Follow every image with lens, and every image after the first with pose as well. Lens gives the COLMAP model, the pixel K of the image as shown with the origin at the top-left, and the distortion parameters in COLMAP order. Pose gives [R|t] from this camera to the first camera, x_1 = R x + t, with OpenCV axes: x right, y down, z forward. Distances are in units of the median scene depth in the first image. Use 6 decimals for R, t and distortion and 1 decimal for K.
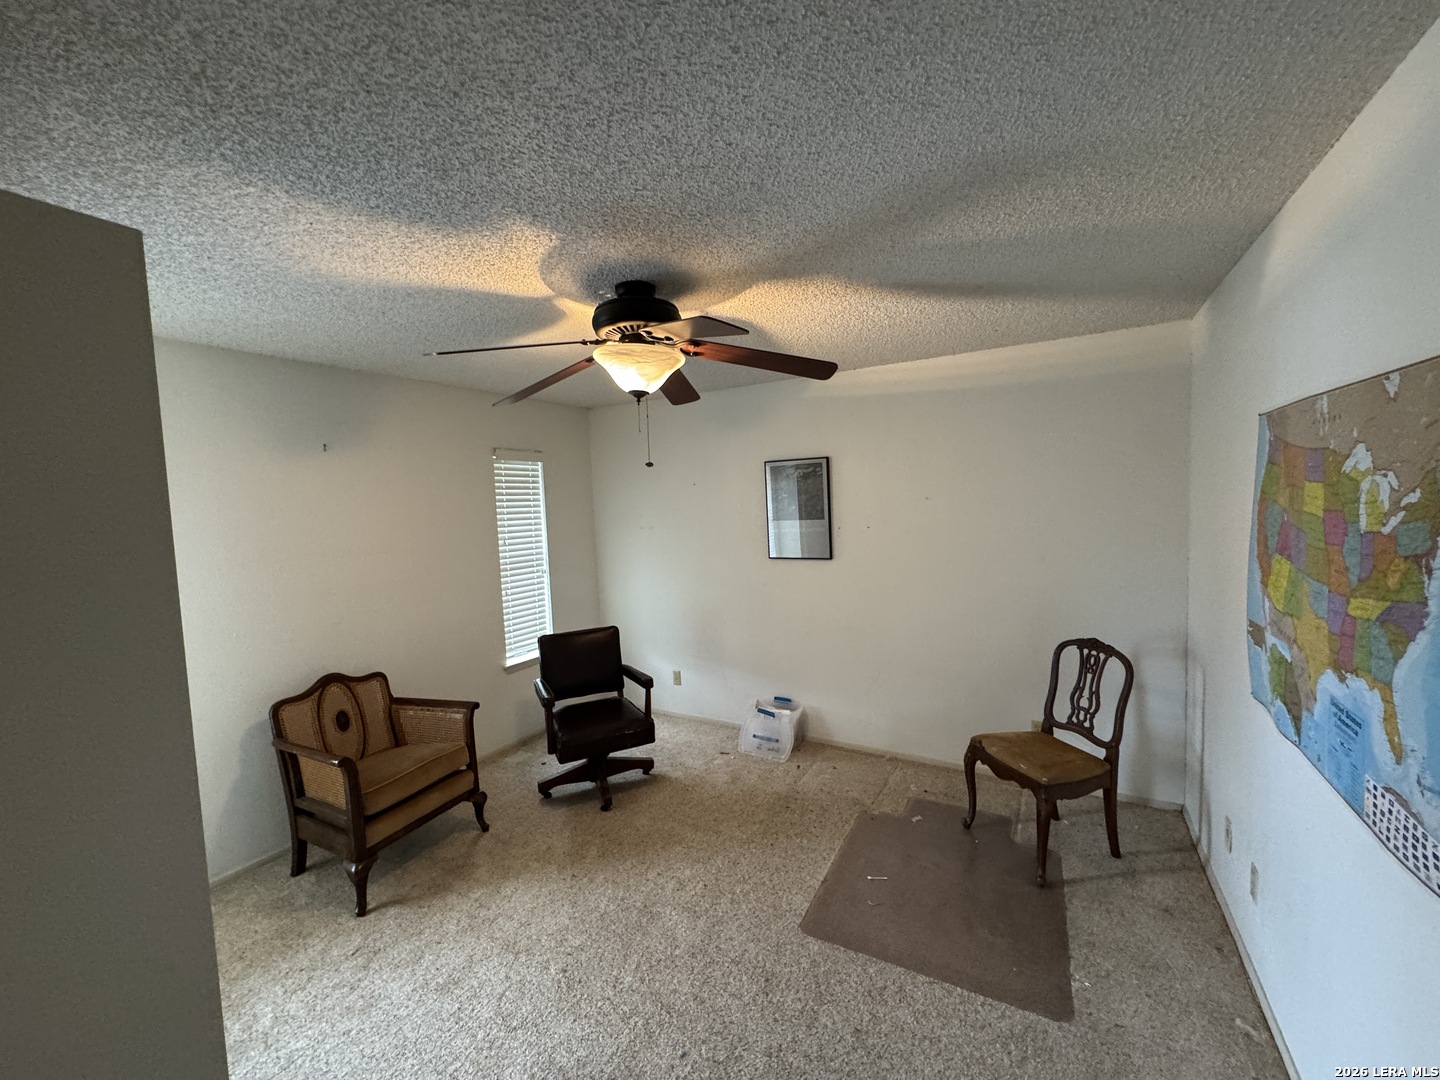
lens RADIAL K [[575.5, 0, 720.2], [0, 575.5, 538.4], [0, 0, 1]] dist [-0.001002, -0.000030]
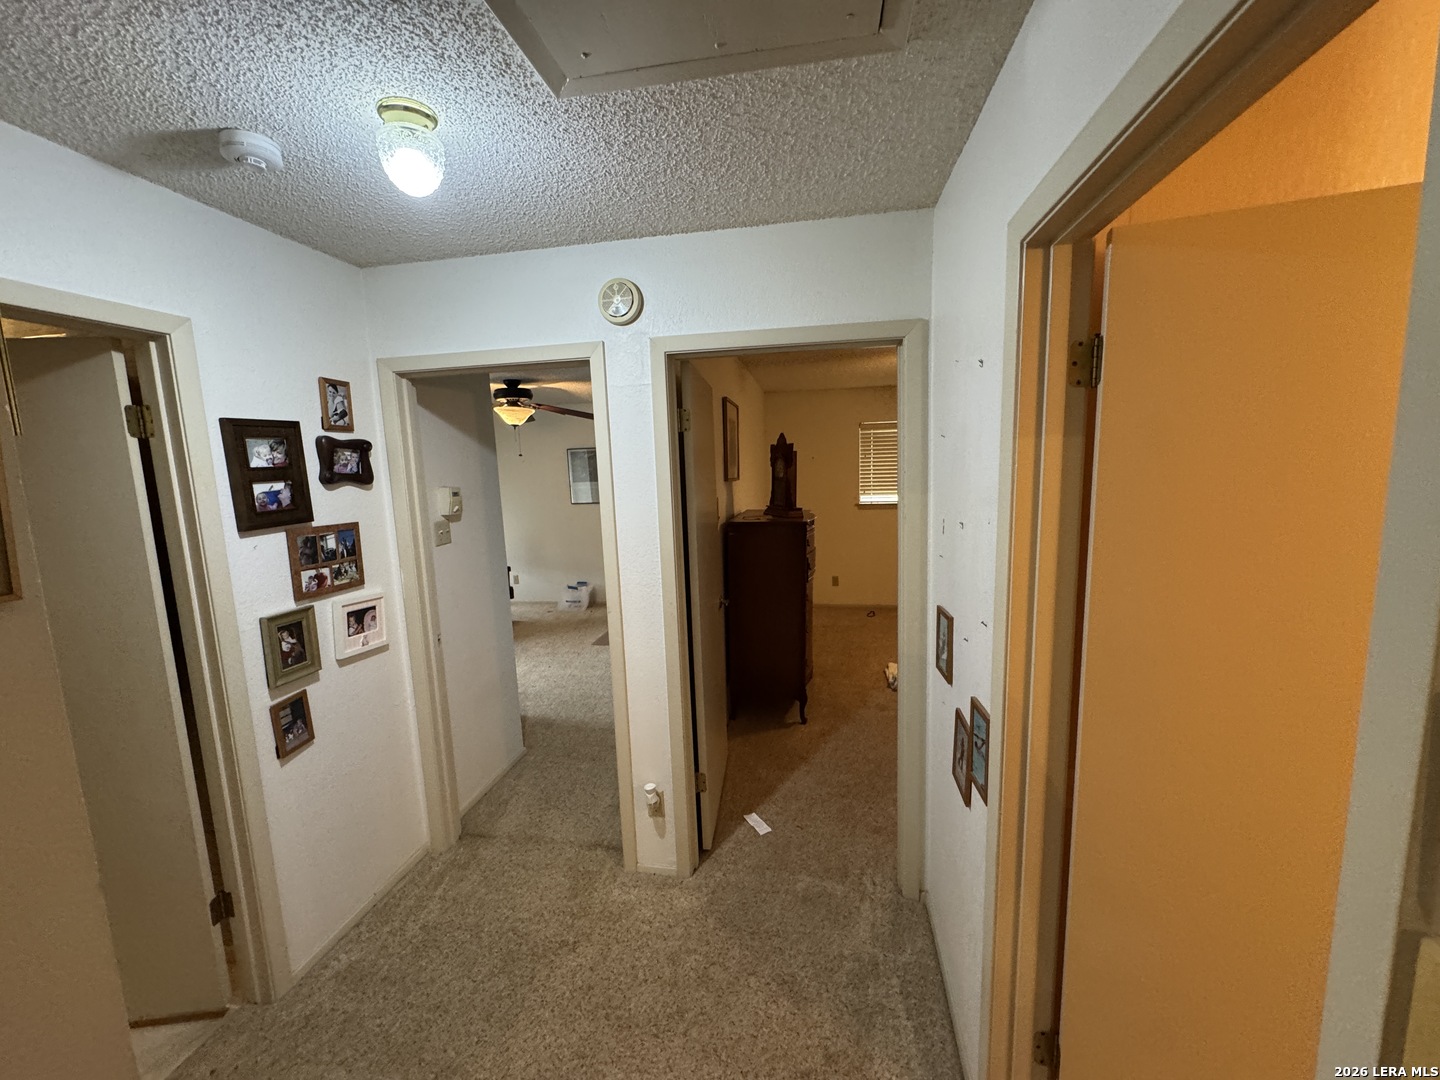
lens RADIAL K [[575.5, 0, 718.0], [0, 575.5, 544.3], [0, 0, 1]] dist [-0.001002, -0.000030]
pose [[0.940173, -0.042669, 0.338014, -0.099324], [0.022628, 0.997756, 0.063011, 0.061367], [-0.339944, -0.051593, 0.939029, -0.869524]]
